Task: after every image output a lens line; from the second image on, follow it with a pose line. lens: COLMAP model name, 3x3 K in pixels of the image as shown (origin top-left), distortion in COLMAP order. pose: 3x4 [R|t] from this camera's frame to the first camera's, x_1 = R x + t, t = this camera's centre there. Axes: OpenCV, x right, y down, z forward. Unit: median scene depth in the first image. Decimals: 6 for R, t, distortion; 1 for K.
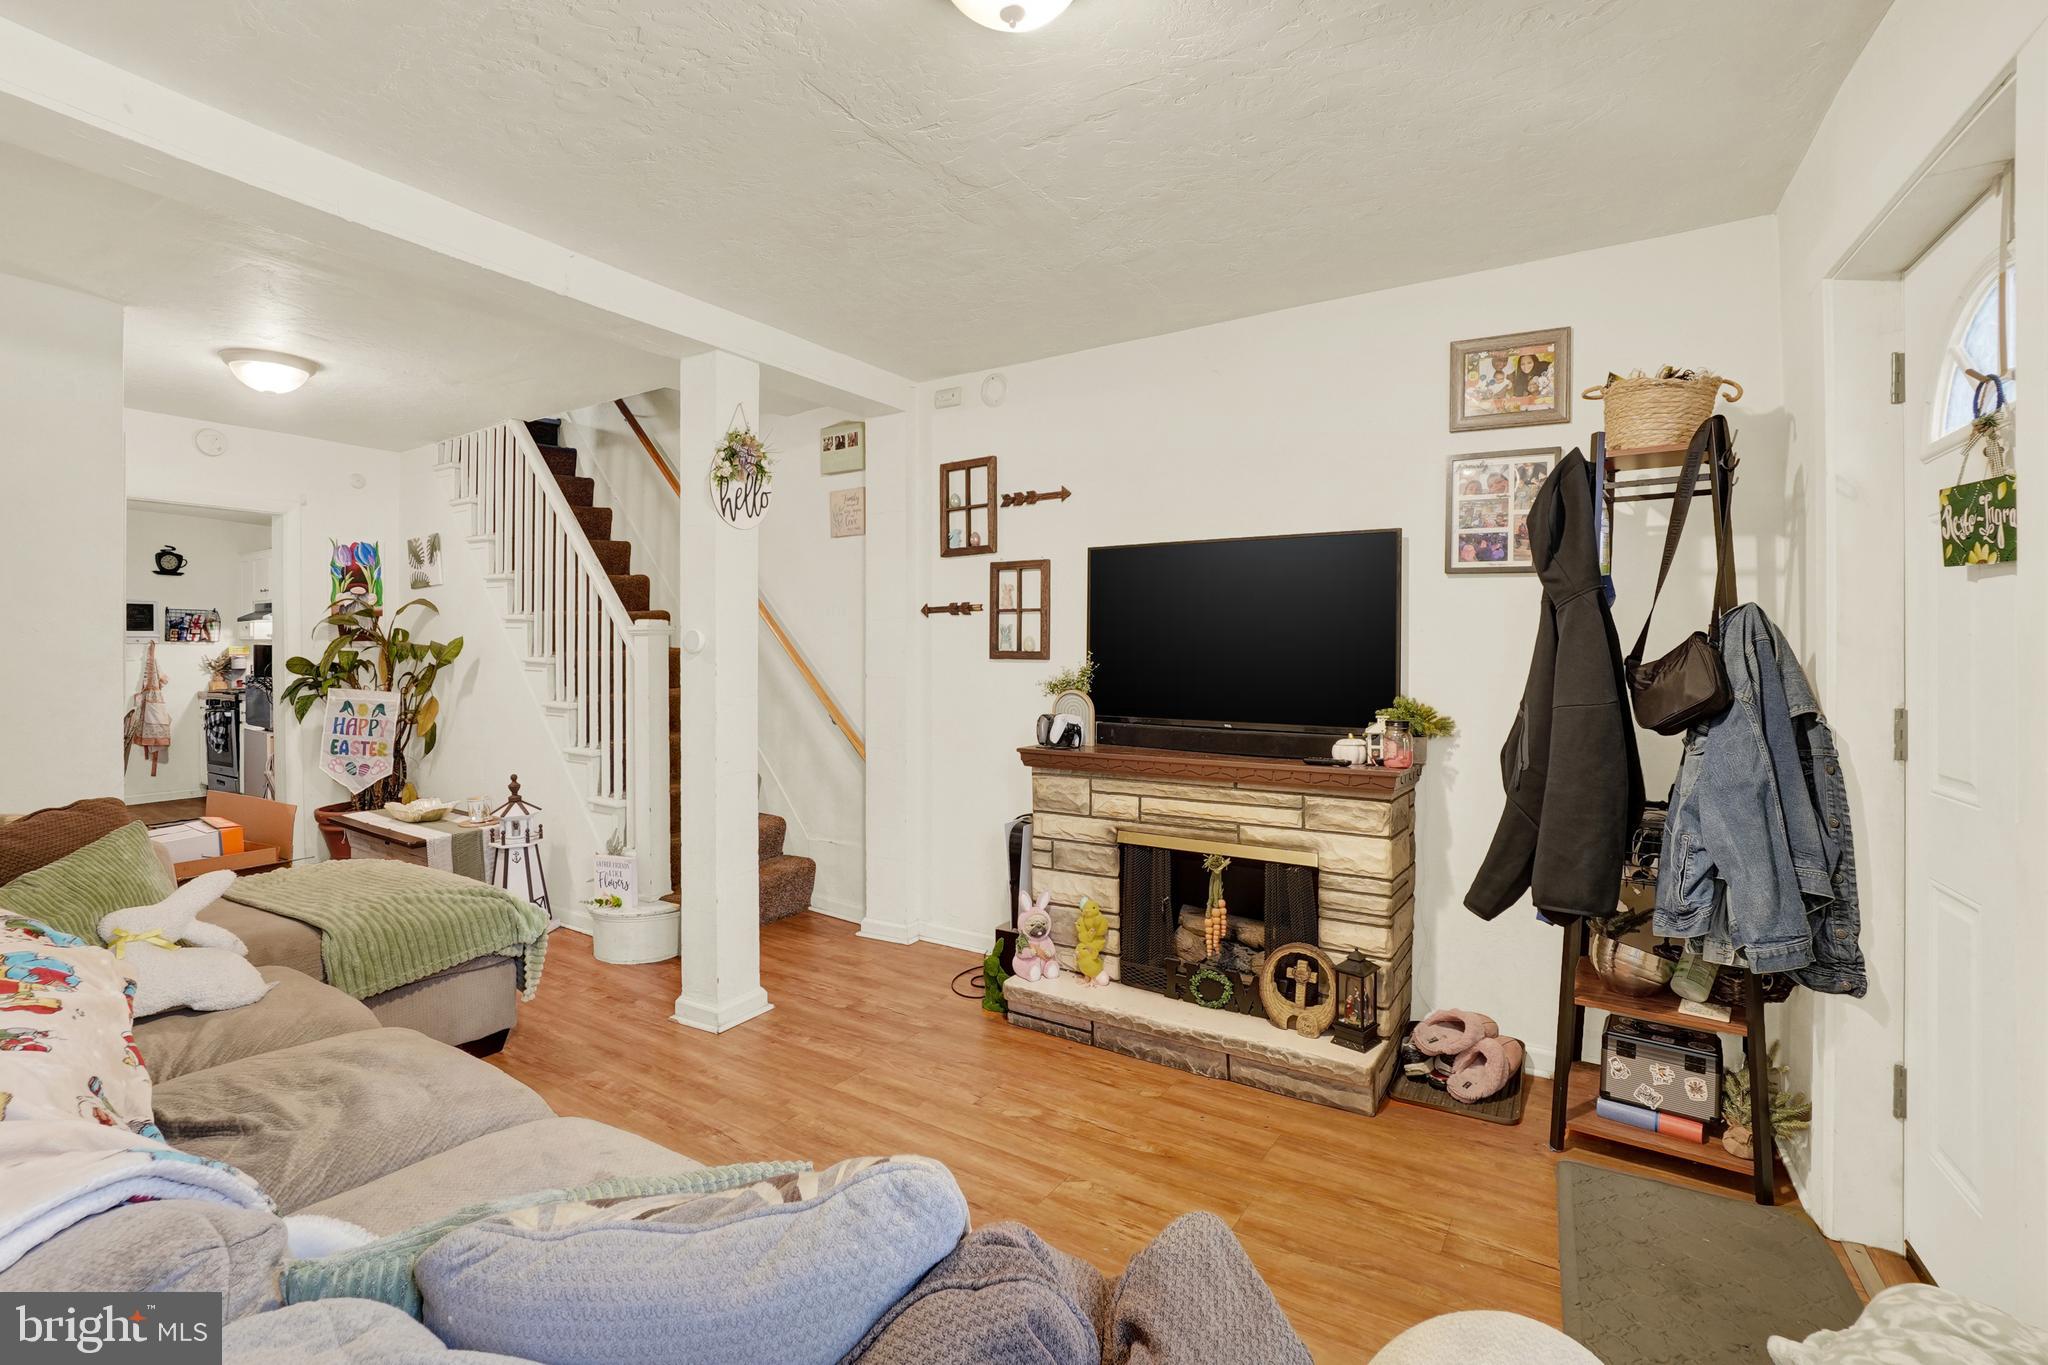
lens RADIAL K [[944.8, 0, 989.4], [0, 944.8, 646.8], [0, 0, 1]] dist [-0.012066, 0.000306]
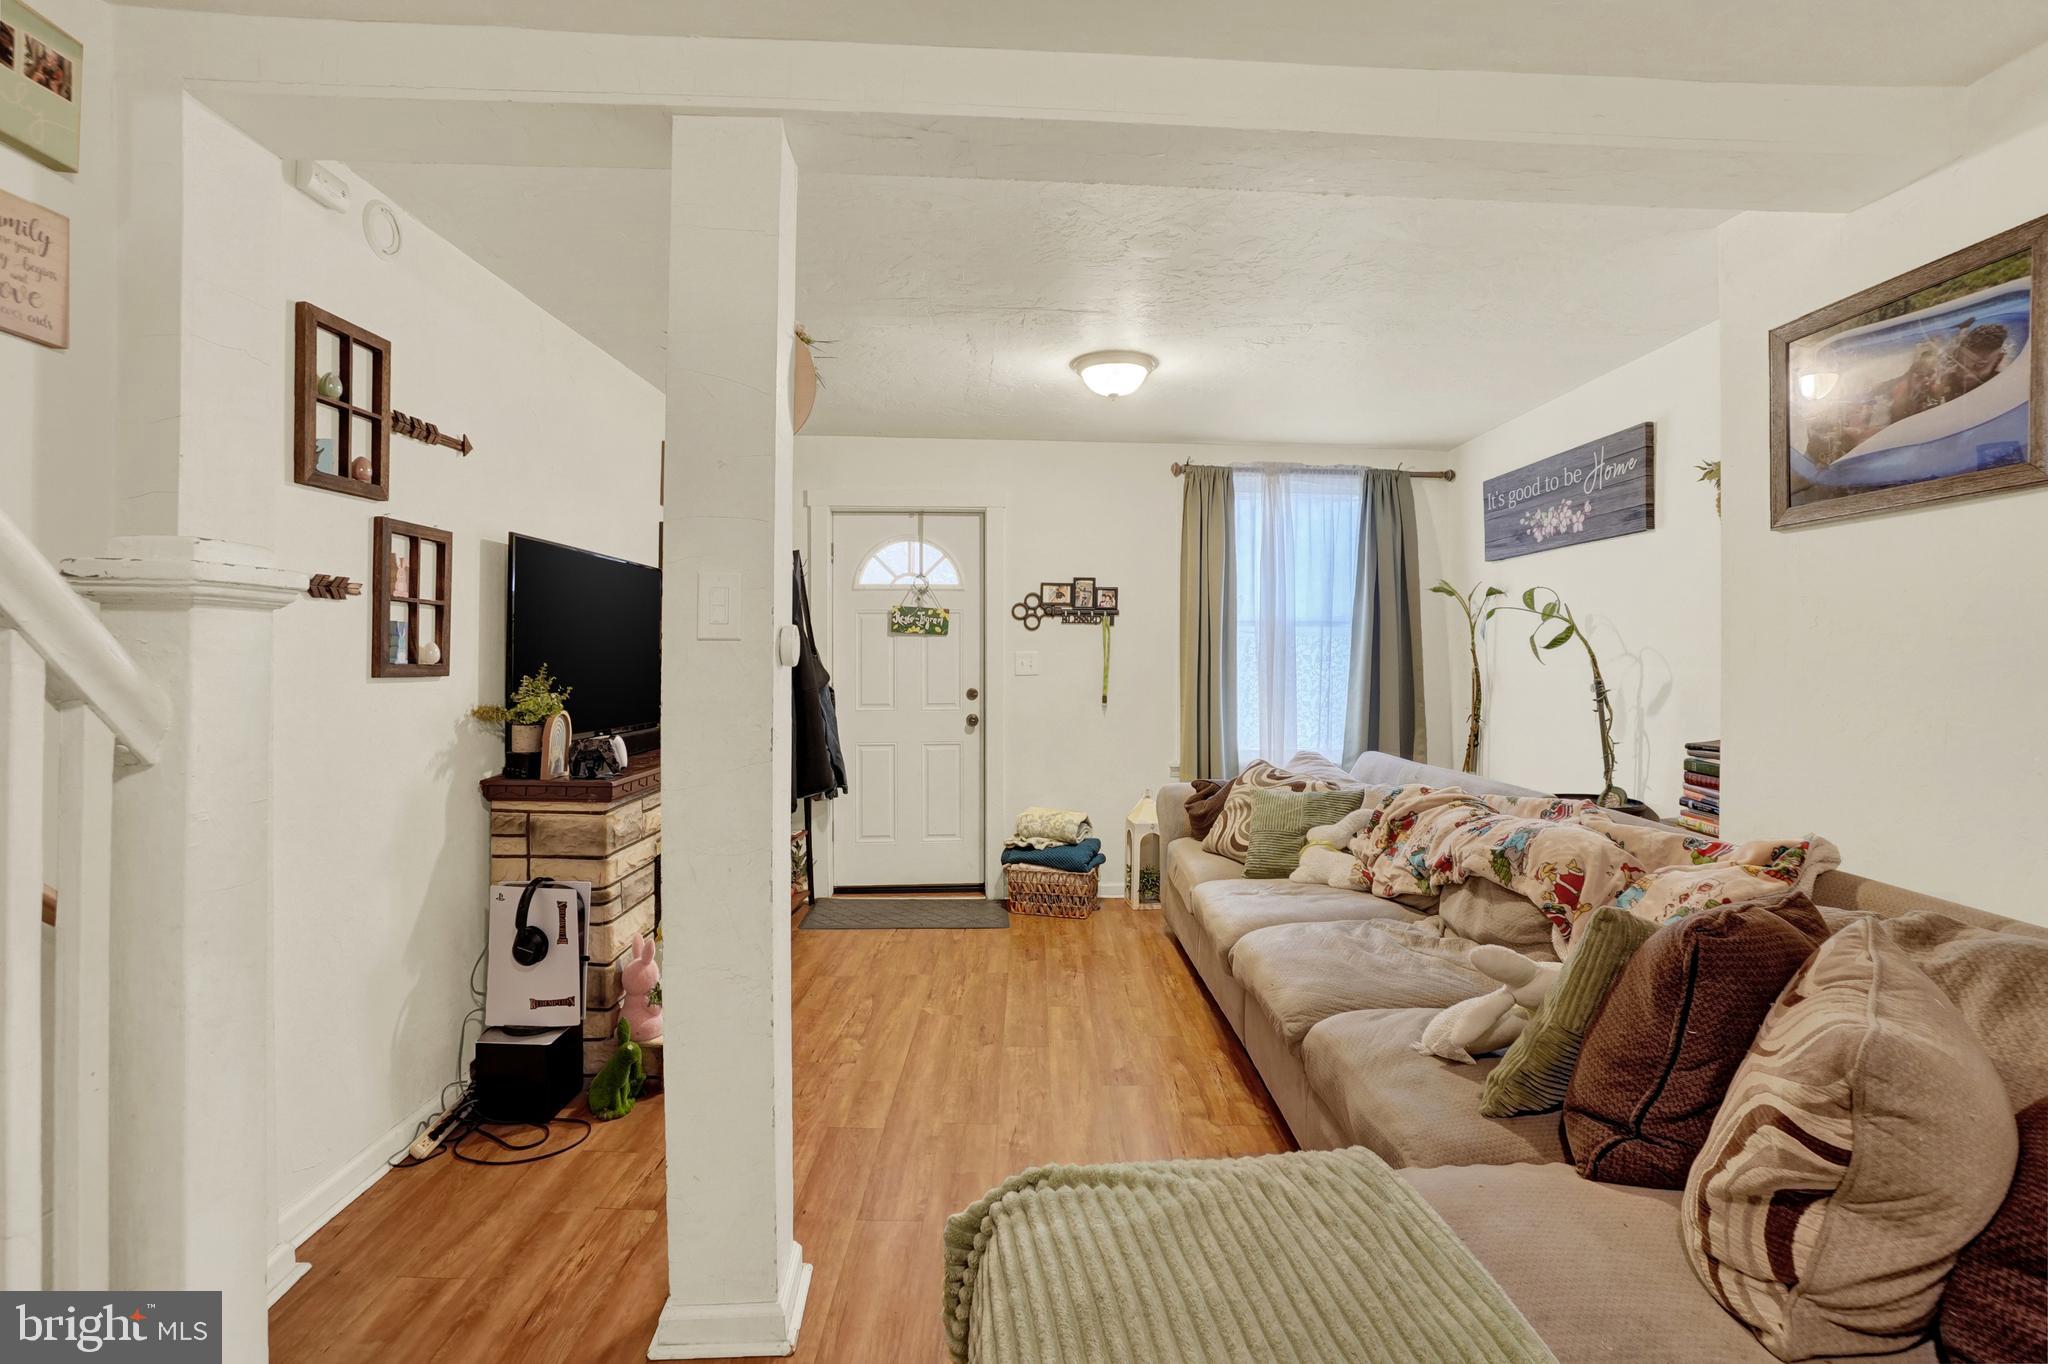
lens RADIAL K [[944.8, 0, 1034.1], [0, 944.8, 647.2], [0, 0, 1]] dist [-0.012066, 0.000306]
pose [[-0.575222, 0.010342, 0.817932, -0.730657], [0.000334, 0.999923, -0.012409, 0.001561], [-0.817997, -0.006865, -0.575181, 1.012685]]
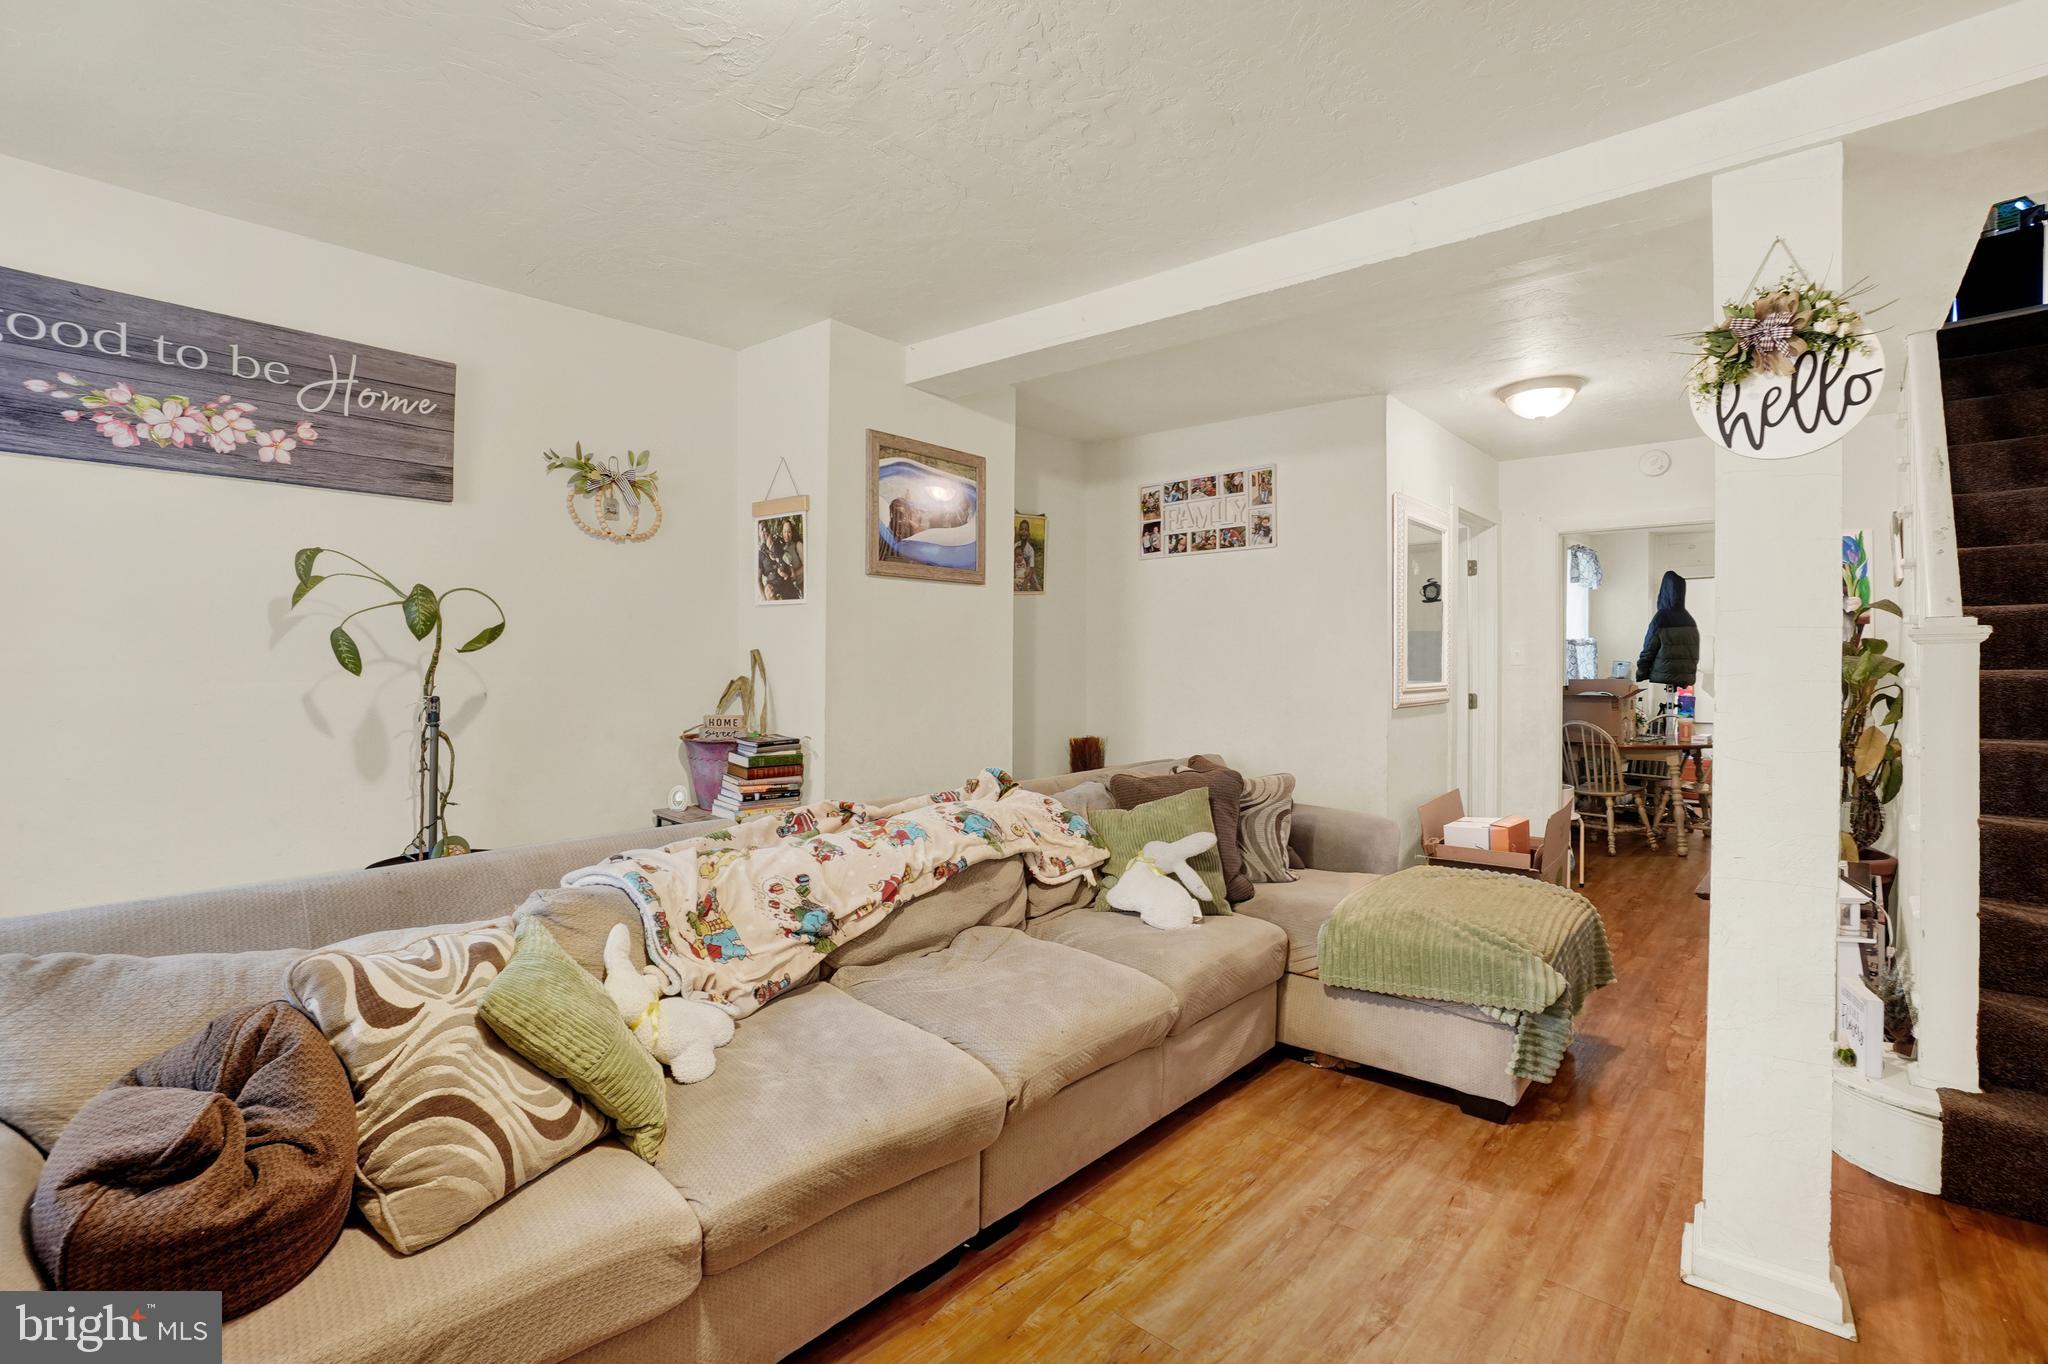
lens RADIAL K [[944.8, 0, 1021.6], [0, 944.8, 671.7], [0, 0, 1]] dist [-0.012066, 0.000306]
pose [[-0.125670, 0.007803, -0.992041, 0.311007], [0.002908, 0.999968, 0.007497, 0.000206], [0.992068, -0.001942, -0.125688, 0.522967]]
